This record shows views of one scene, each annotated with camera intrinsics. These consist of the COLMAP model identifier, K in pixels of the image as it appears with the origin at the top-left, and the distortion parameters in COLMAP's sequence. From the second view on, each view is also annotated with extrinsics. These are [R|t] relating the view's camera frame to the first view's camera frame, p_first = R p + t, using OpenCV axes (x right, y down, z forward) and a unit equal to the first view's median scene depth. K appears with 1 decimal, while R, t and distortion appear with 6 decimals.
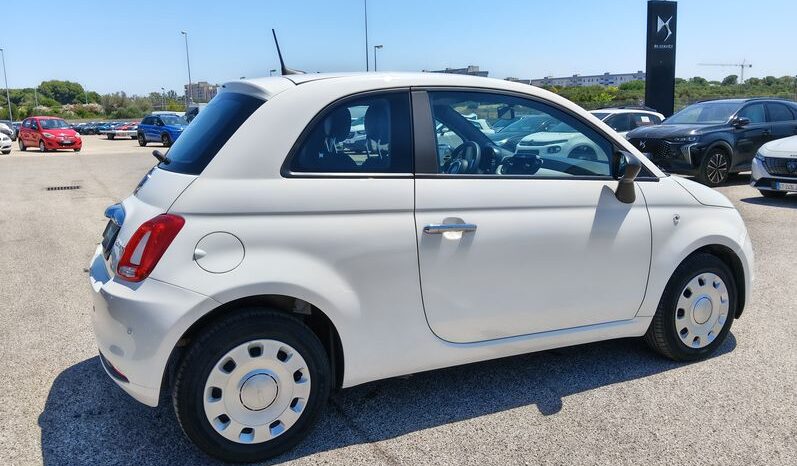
lens RADIAL K [[649.4, 0, 399.0], [0, 649.4, 237.1], [0, 0, 1]] dist [0.052868, -0.128298]
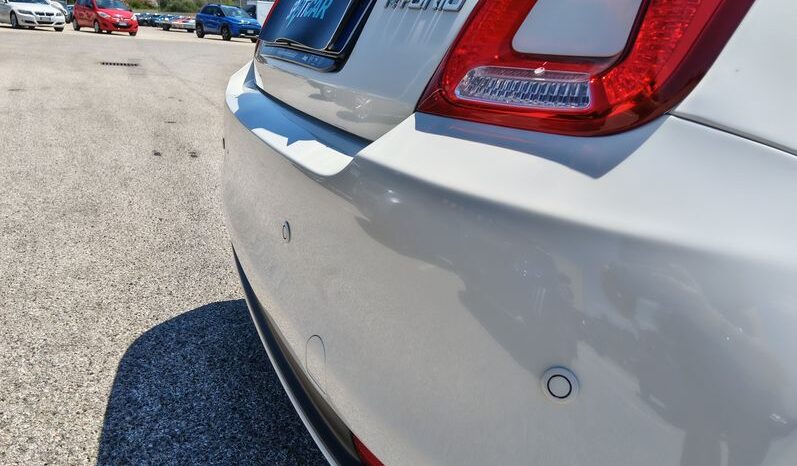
lens RADIAL K [[655.1, 0, 399.7], [0, 655.1, 240.9], [0, 0, 1]] dist [-0.008386, -0.044788]
pose [[0.993252, 0.105051, -0.049144, -0.229006], [-0.098444, 0.987681, 0.121635, 0.042027], [0.061317, -0.115976, 0.991358, 0.406728]]
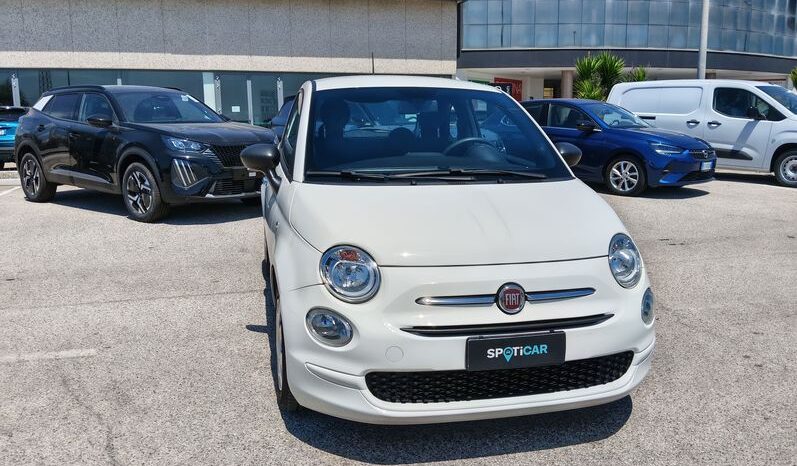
lens RADIAL K [[649.4, 0, 397.5], [0, 649.4, 231.2], [0, 0, 1]] dist [0.052868, -0.128298]
pose [[-0.215583, 0.194534, -0.956912, 0.874609], [-0.173235, 0.956791, 0.233538, -0.181813], [0.960996, 0.216117, -0.172568, 0.907623]]
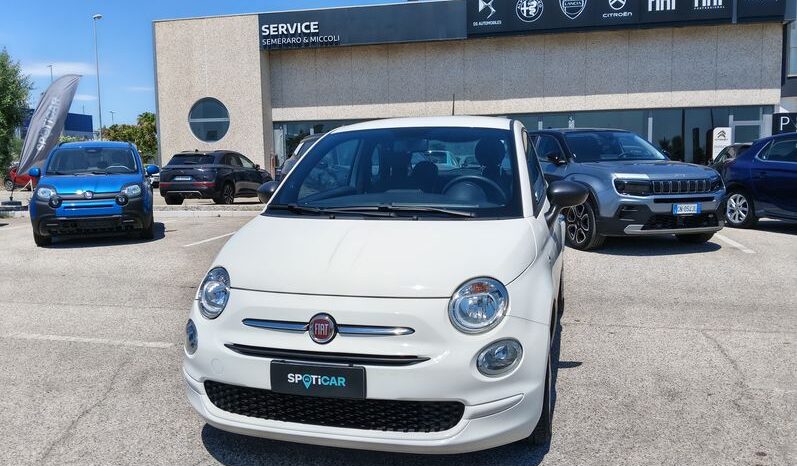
lens RADIAL K [[649.4, 0, 395.6], [0, 649.4, 236.3], [0, 0, 1]] dist [0.052868, -0.128298]
pose [[-0.658026, 0.123970, -0.742720, 0.724419], [-0.105138, 0.961566, 0.253647, -0.238403], [0.745619, 0.244994, -0.619701, 1.261271]]
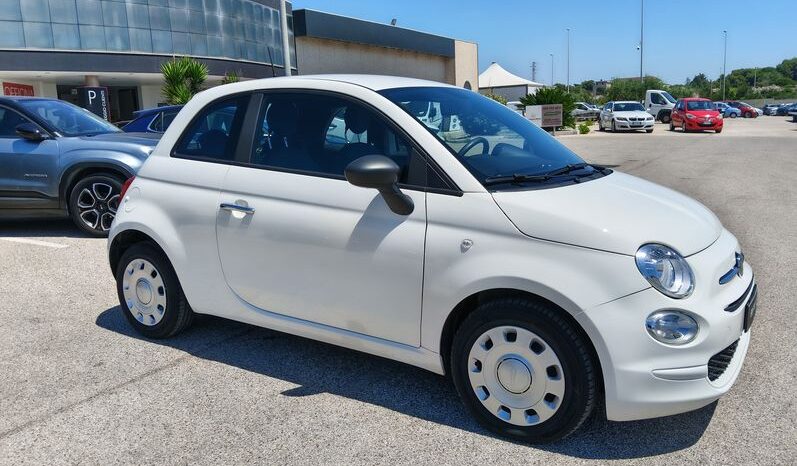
lens RADIAL K [[649.4, 0, 396.2], [0, 649.4, 235.9], [0, 0, 1]] dist [0.052868, -0.128298]
pose [[0.517964, 0.165623, -0.839215, 0.716888], [-0.141167, 0.984175, 0.107103, -0.076728], [0.843673, 0.062994, 0.533148, 0.341998]]
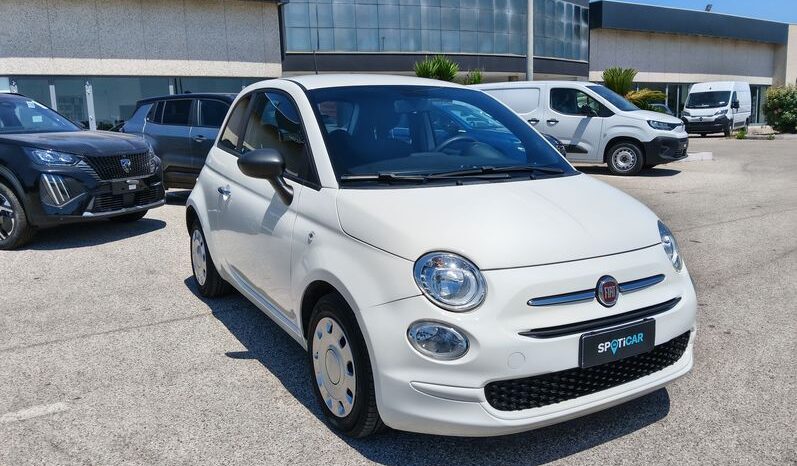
lens RADIAL K [[649.4, 0, 396.7], [0, 649.4, 233.5], [0, 0, 1]] dist [0.052868, -0.128298]
pose [[0.073938, 0.197157, -0.977580, 0.859592], [-0.163523, 0.969392, 0.183138, -0.139823], [0.983765, 0.146315, 0.103915, 0.697888]]
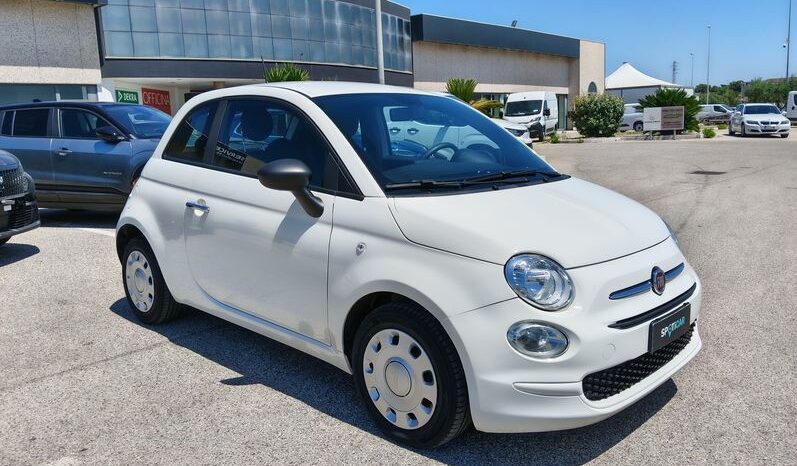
lens RADIAL K [[649.4, 0, 395.3], [0, 649.4, 235.0], [0, 0, 1]] dist [0.052868, -0.128298]
pose [[0.341351, 0.175421, -0.923422, 0.815118], [-0.151735, 0.979829, 0.130046, -0.107236], [0.927608, 0.095724, 0.361083, 0.508514]]
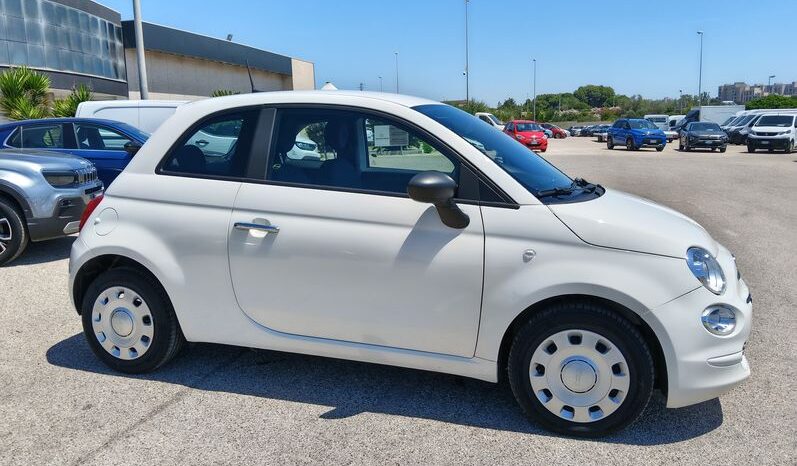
lens RADIAL K [[649.4, 0, 396.2], [0, 649.4, 236.6], [0, 0, 1]] dist [0.052868, -0.128298]
pose [[0.719570, 0.124253, -0.683213, 0.596277], [-0.127428, 0.990781, 0.045981, -0.046519], [0.682628, 0.053974, 0.728770, 0.185032]]
